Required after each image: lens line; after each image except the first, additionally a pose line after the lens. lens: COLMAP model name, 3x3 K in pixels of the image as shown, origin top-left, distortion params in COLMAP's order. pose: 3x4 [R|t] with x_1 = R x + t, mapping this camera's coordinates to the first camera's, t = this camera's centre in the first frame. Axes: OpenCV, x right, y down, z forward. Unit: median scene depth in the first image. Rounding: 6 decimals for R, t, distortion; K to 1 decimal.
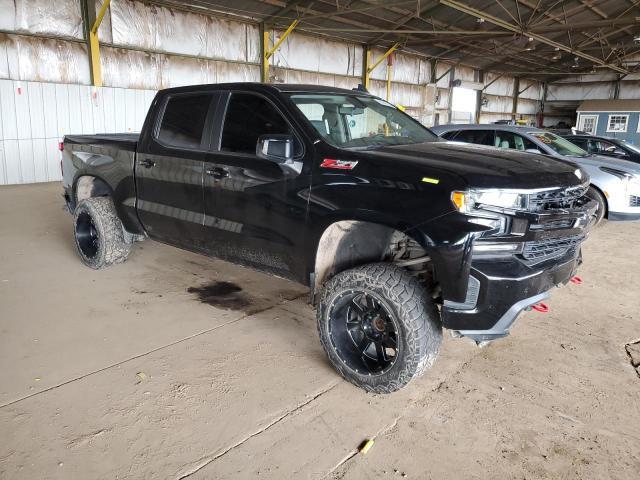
lens RADIAL K [[482.9, 0, 320.0], [0, 482.9, 240.0], [0, 0, 1]] dist [0.038657, 0.005654]
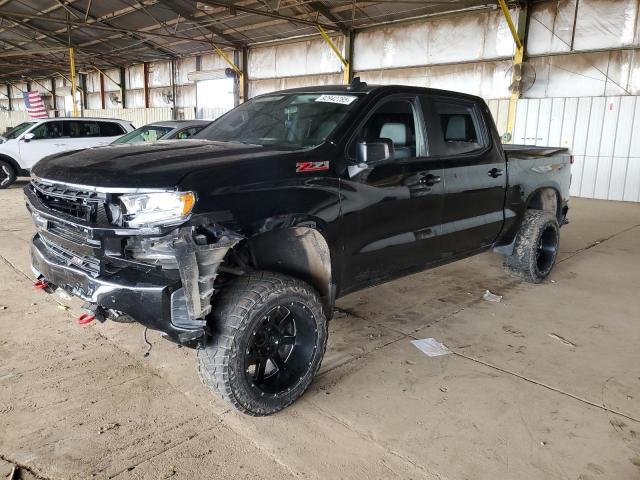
lens RADIAL K [[482.9, 0, 320.0], [0, 482.9, 240.0], [0, 0, 1]] dist [0.038657, 0.005654]
pose [[-0.061525, 0.209019, -0.975974, 1.170460], [-0.257131, 0.941502, 0.217846, -0.285606], [0.964416, 0.264356, -0.004181, 1.271730]]
